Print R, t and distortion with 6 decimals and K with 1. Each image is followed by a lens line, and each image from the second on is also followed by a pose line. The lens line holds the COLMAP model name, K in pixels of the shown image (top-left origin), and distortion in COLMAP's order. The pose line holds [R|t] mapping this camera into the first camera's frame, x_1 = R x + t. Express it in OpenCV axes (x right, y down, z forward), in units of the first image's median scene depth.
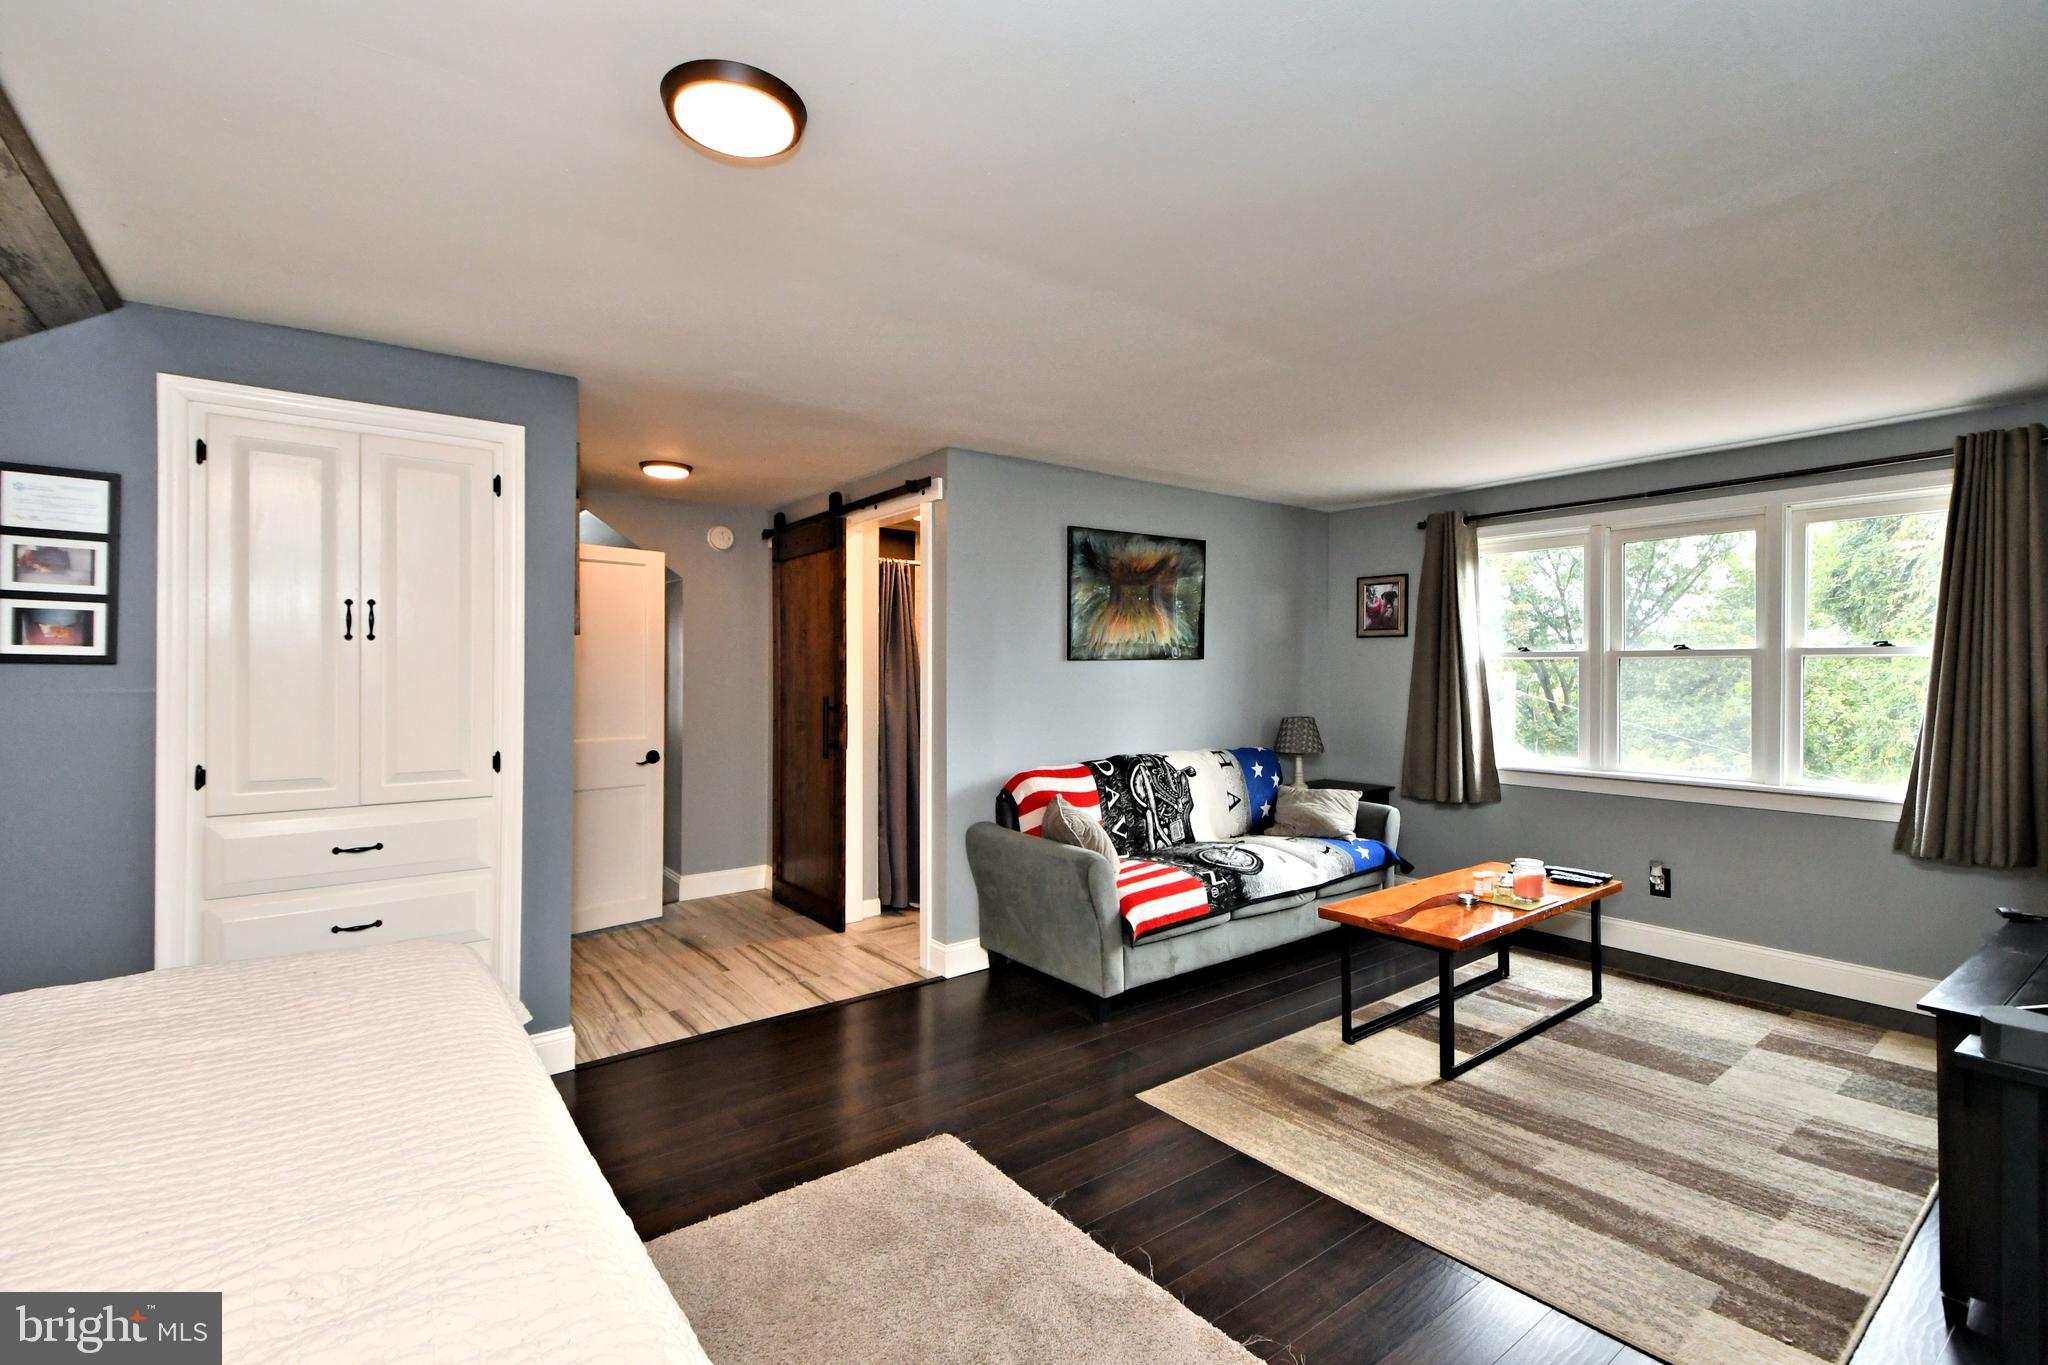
lens RADIAL K [[924.2, 0, 1024.0], [0, 924.2, 682.5], [0, 0, 1]] dist [0.000192, -0.008896]
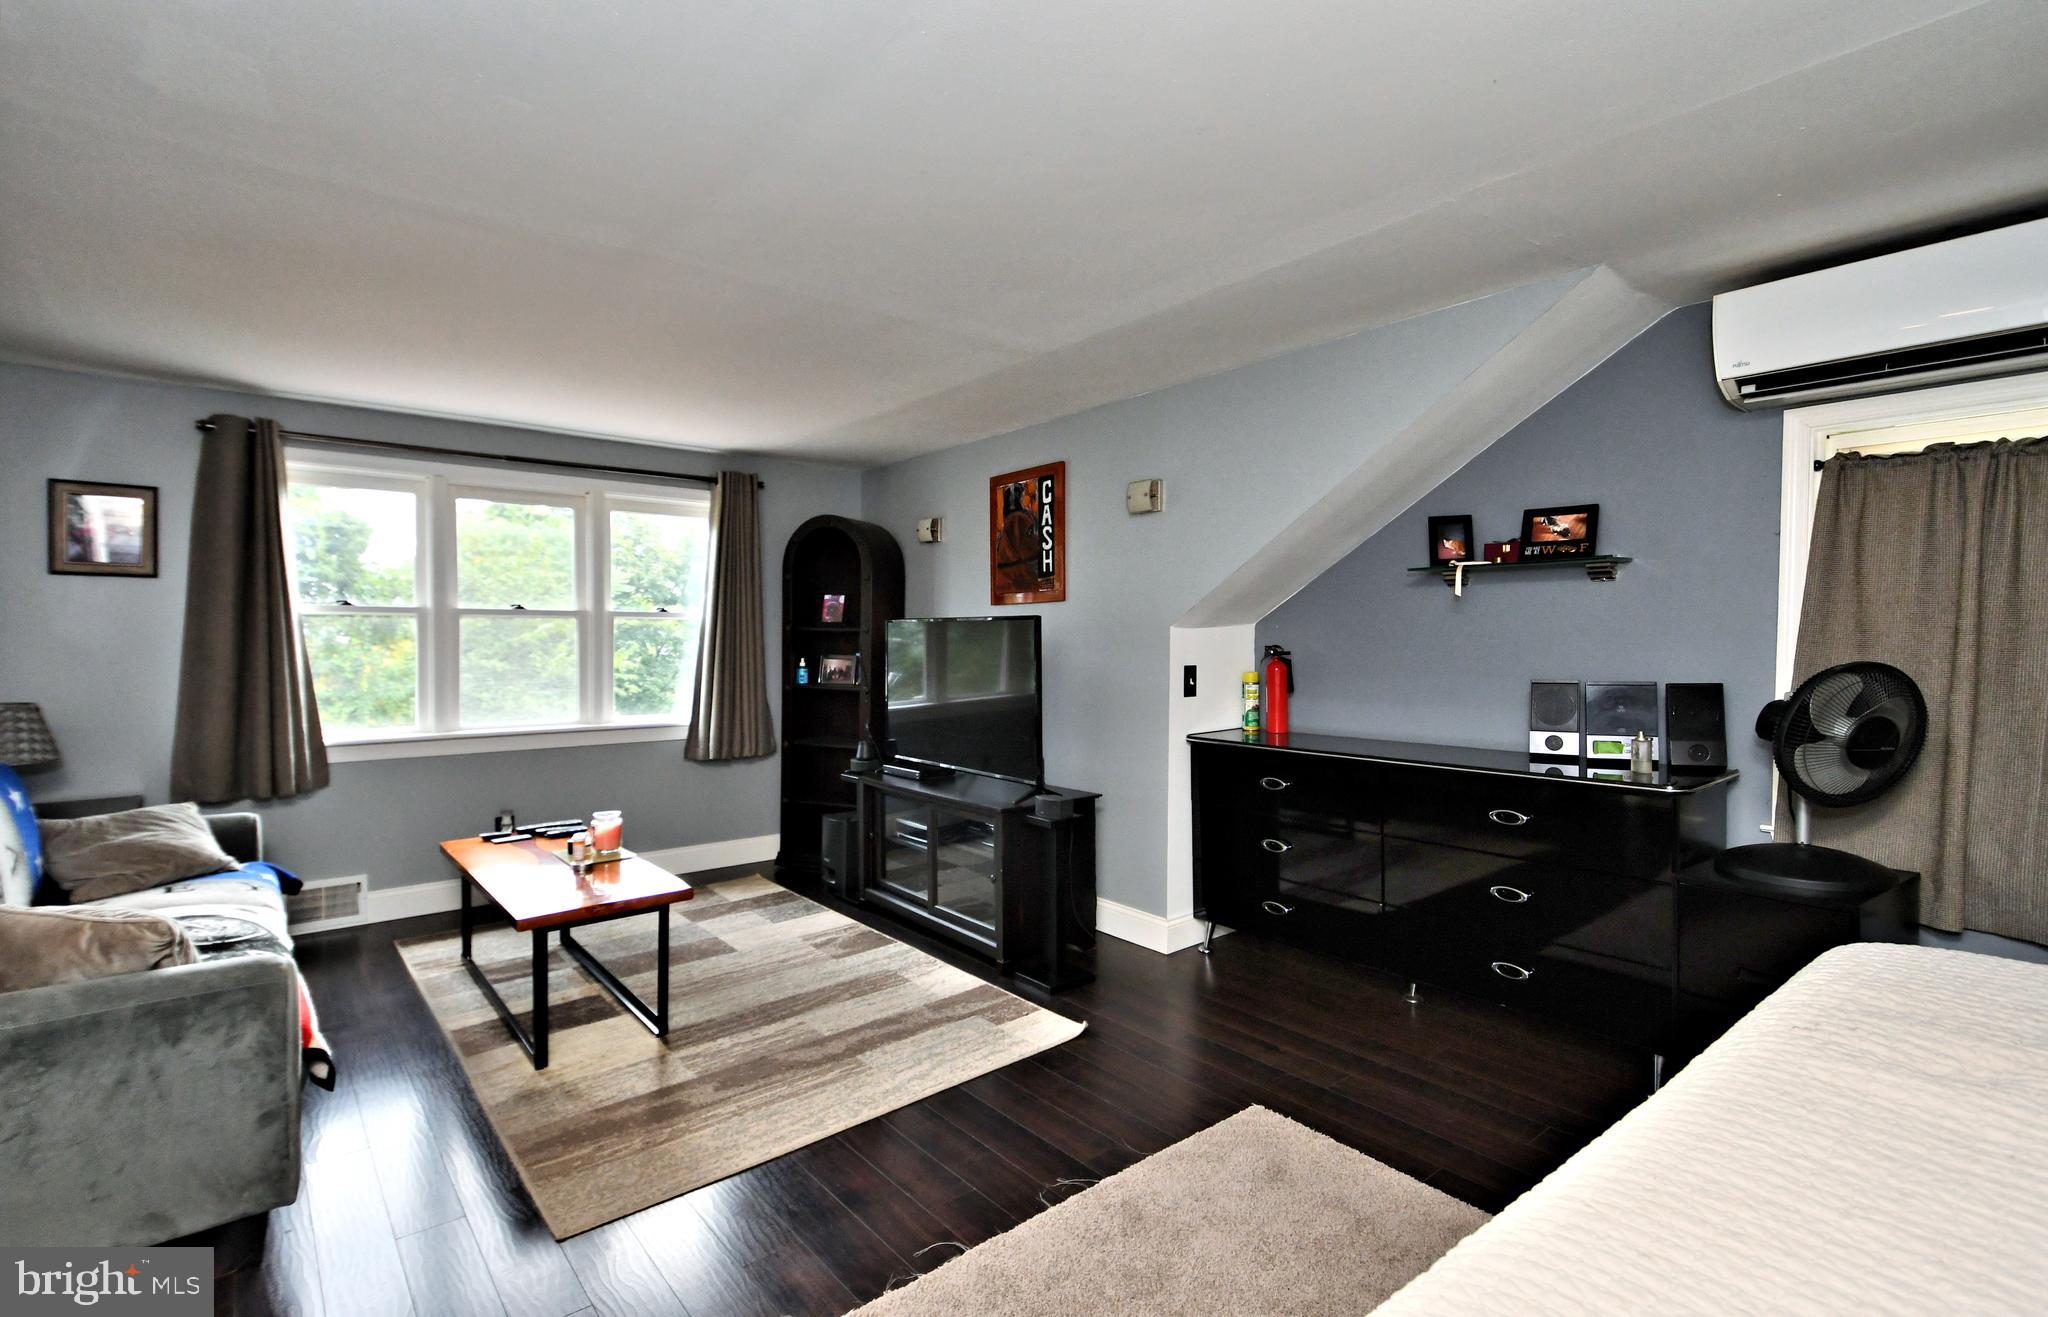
lens RADIAL K [[925.4, 0, 1022.8], [0, 925.4, 666.5], [0, 0, 1]] dist [0.002110, 0.000272]
pose [[-0.049269, -0.035028, 0.998171, -0.532901], [0.009605, 0.999322, 0.035543, -0.001950], [-0.998739, 0.011339, -0.048899, 0.636410]]
